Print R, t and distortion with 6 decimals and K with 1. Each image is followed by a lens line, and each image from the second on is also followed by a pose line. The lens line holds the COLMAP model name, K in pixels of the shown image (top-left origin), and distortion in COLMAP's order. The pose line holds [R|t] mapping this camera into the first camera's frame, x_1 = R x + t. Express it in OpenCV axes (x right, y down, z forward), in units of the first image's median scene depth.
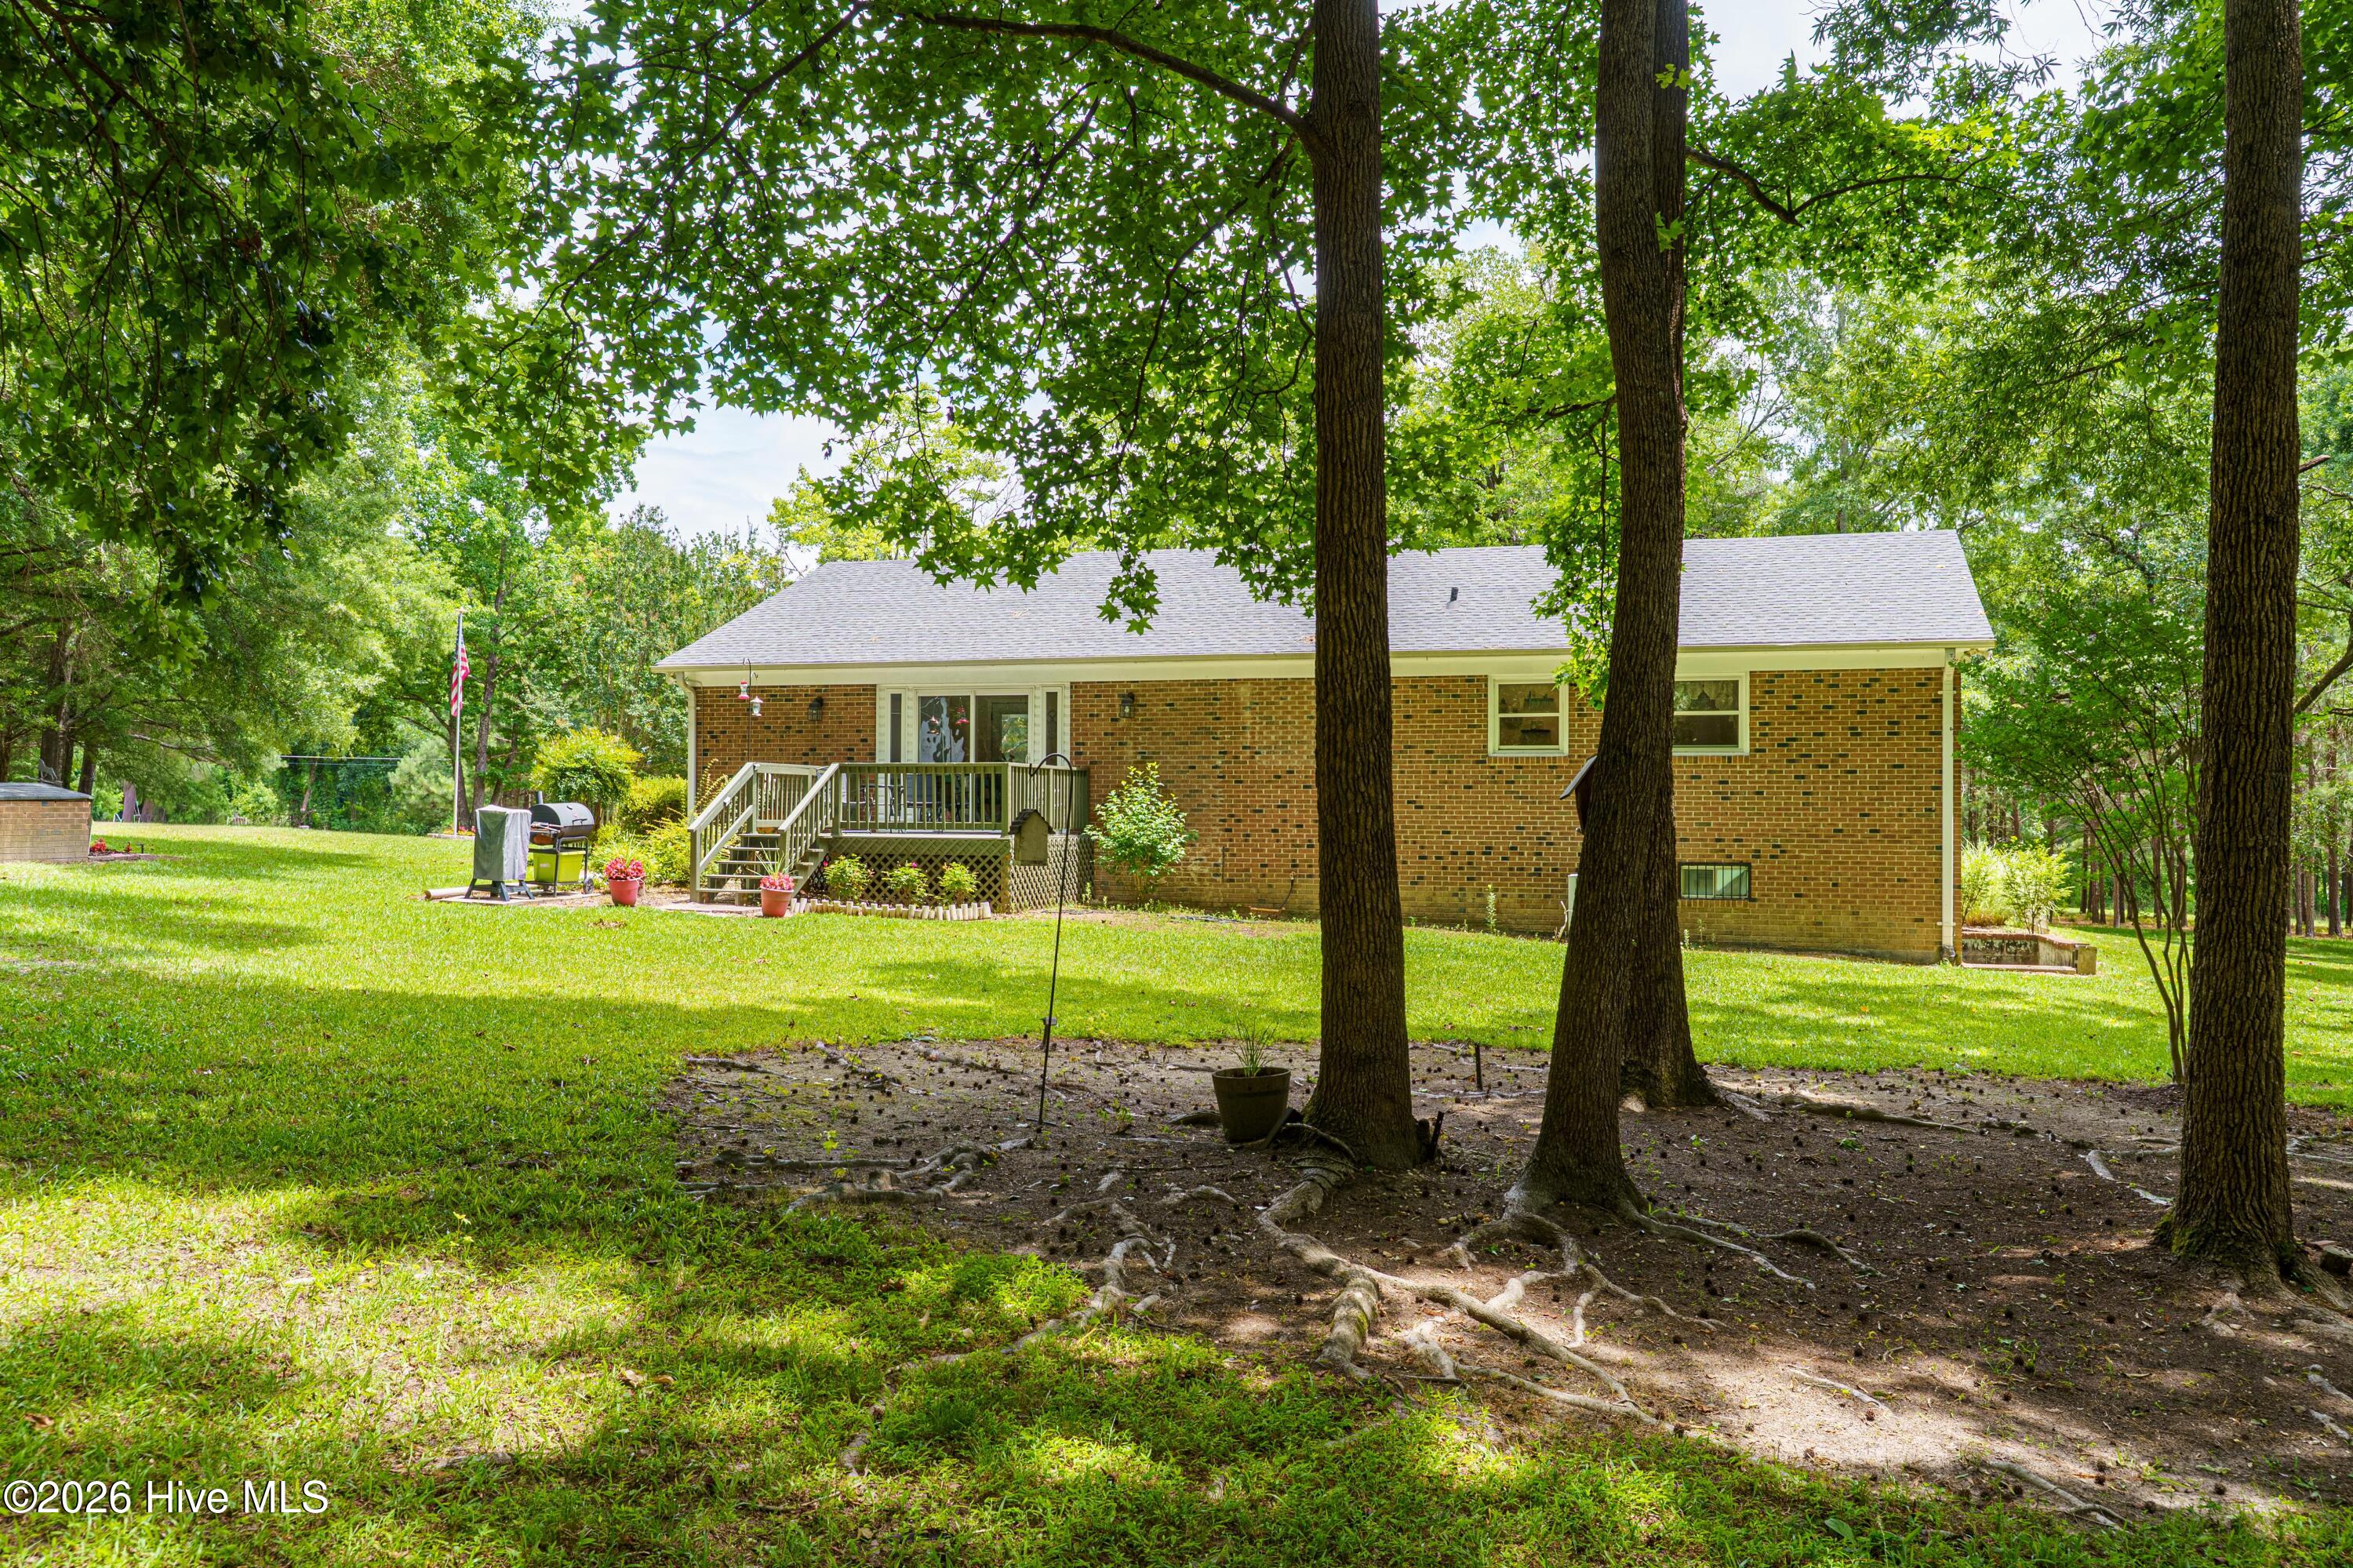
lens RADIAL K [[1865.3, 0, 1172.6], [0, 1865.3, 847.2], [0, 0, 1]] dist [-0.005724, -0.004404]
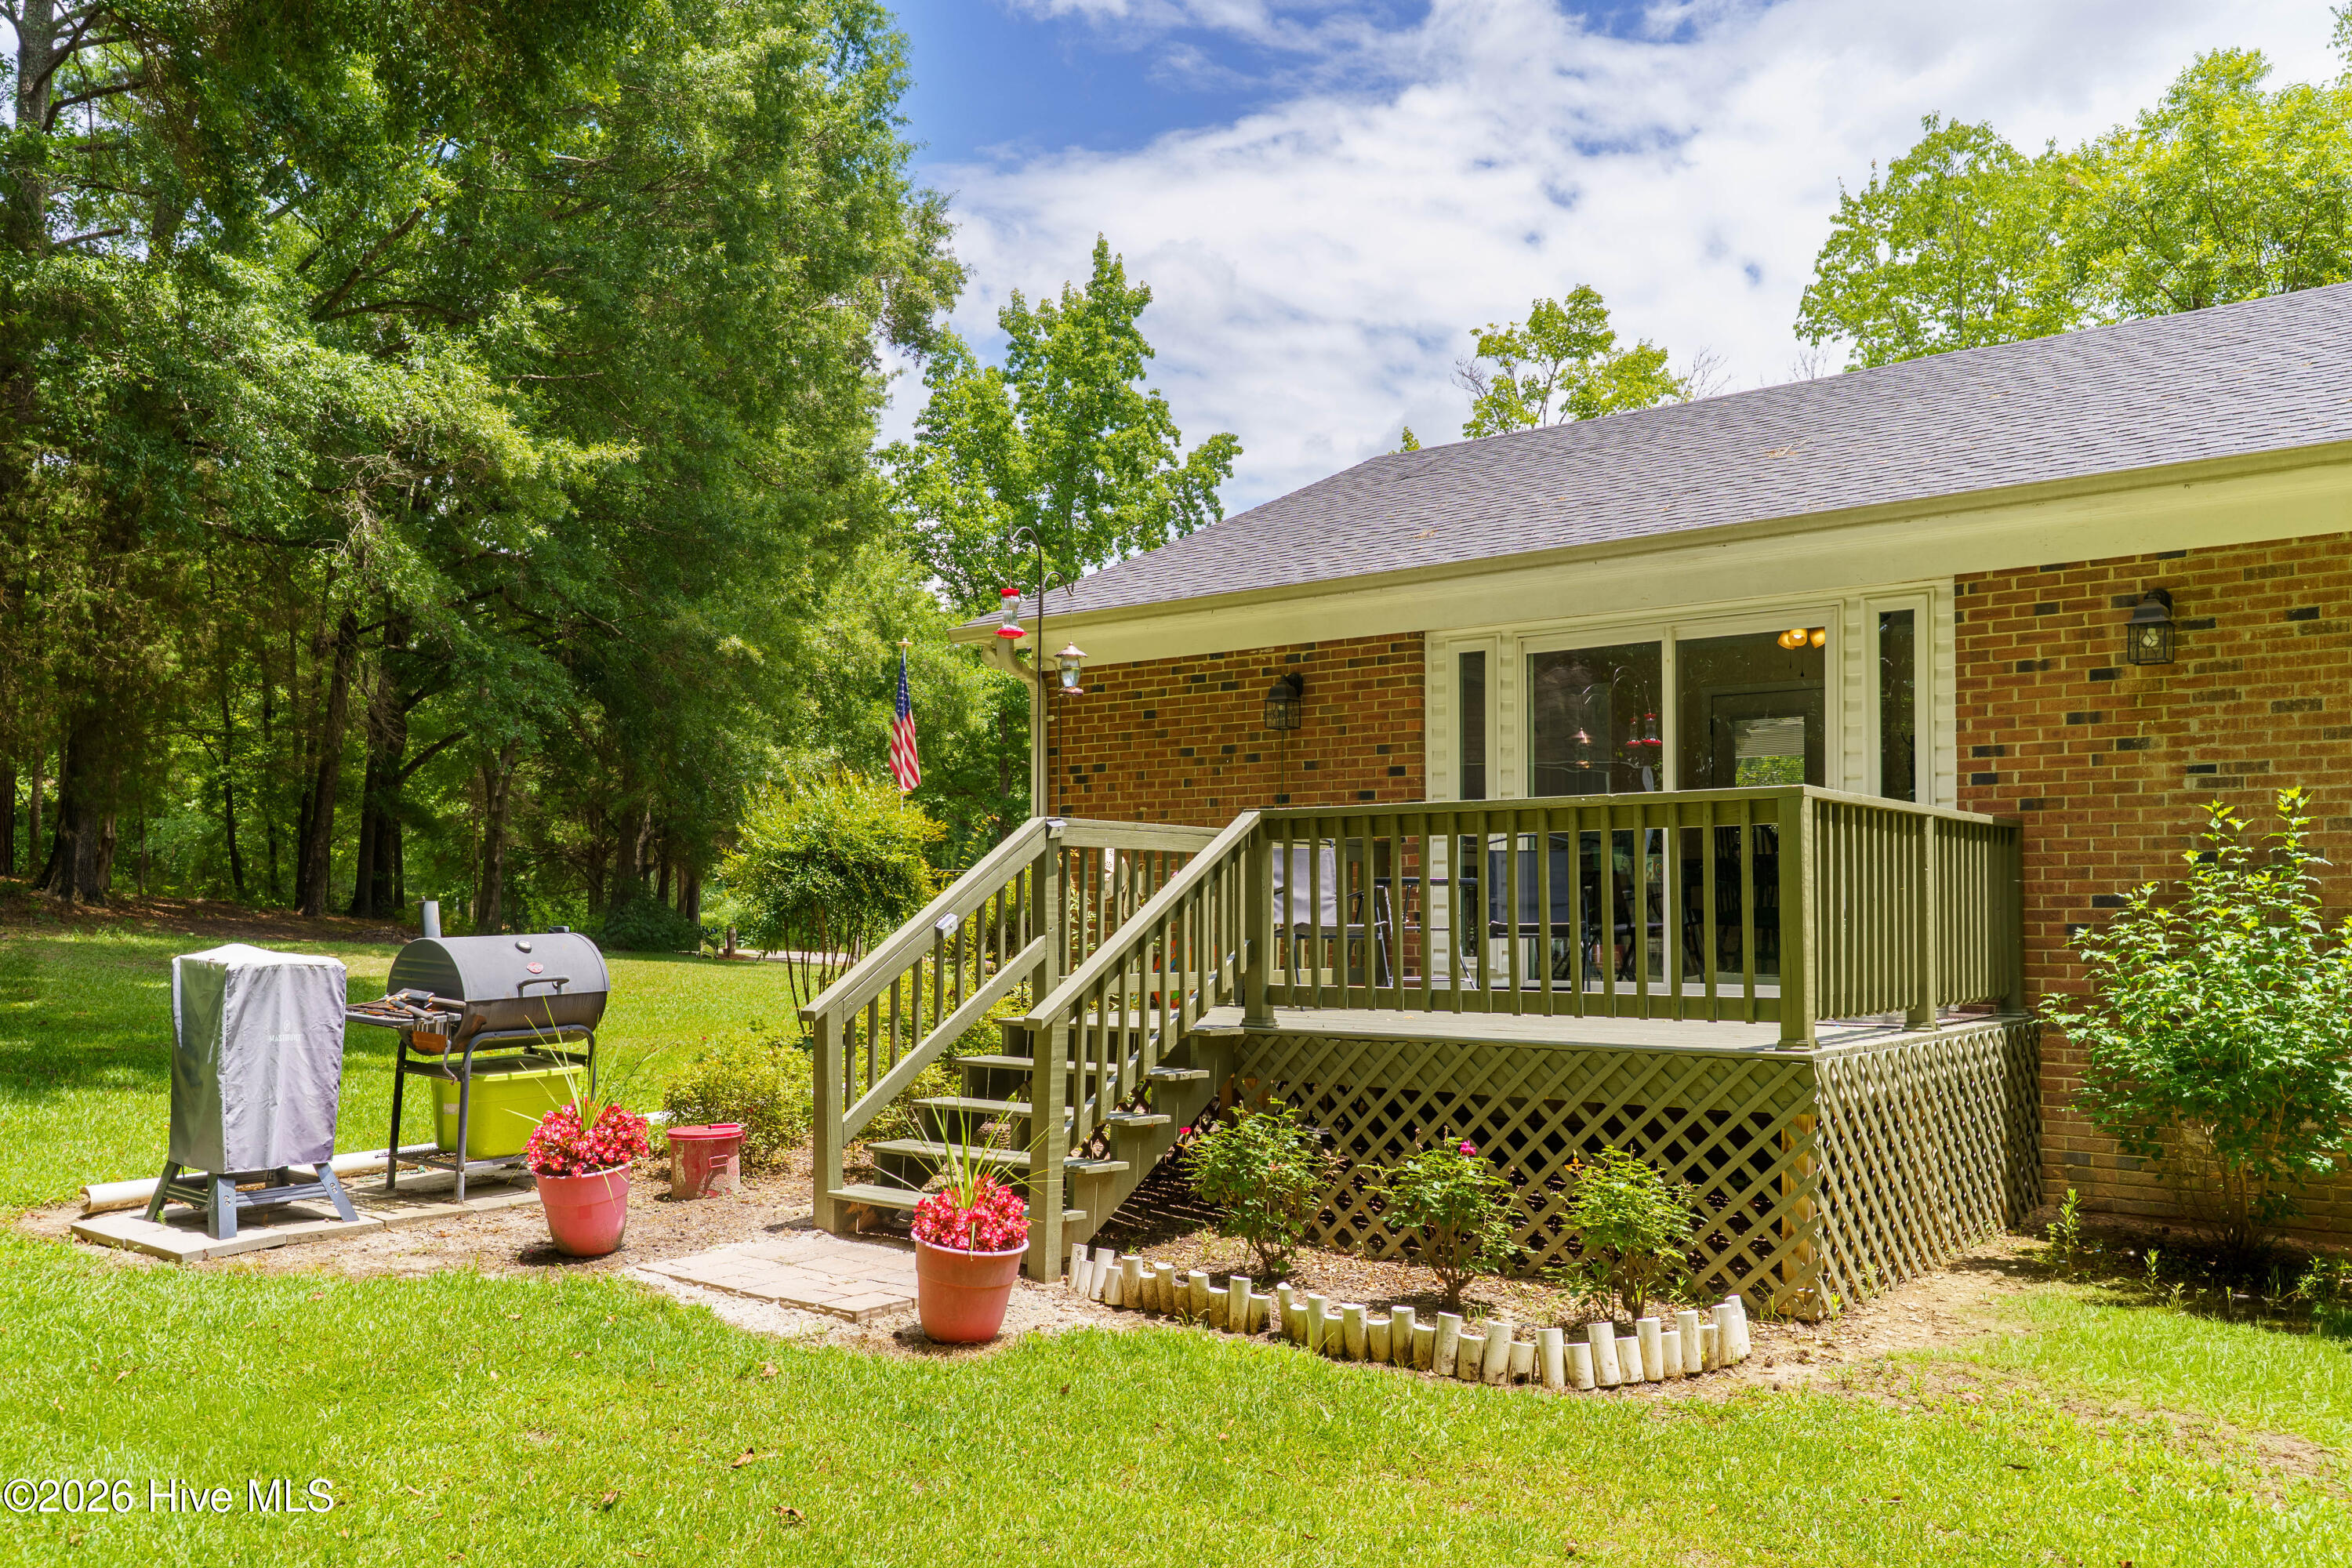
lens RADIAL K [[1864.5, 0, 1172.1], [0, 1864.5, 847.1], [0, 0, 1]] dist [-0.005724, -0.004404]
pose [[0.933758, -0.019852, -0.357354, -0.068924], [-0.001360, 0.998256, -0.059010, -0.017285], [0.357903, 0.055587, 0.932103, 0.631694]]
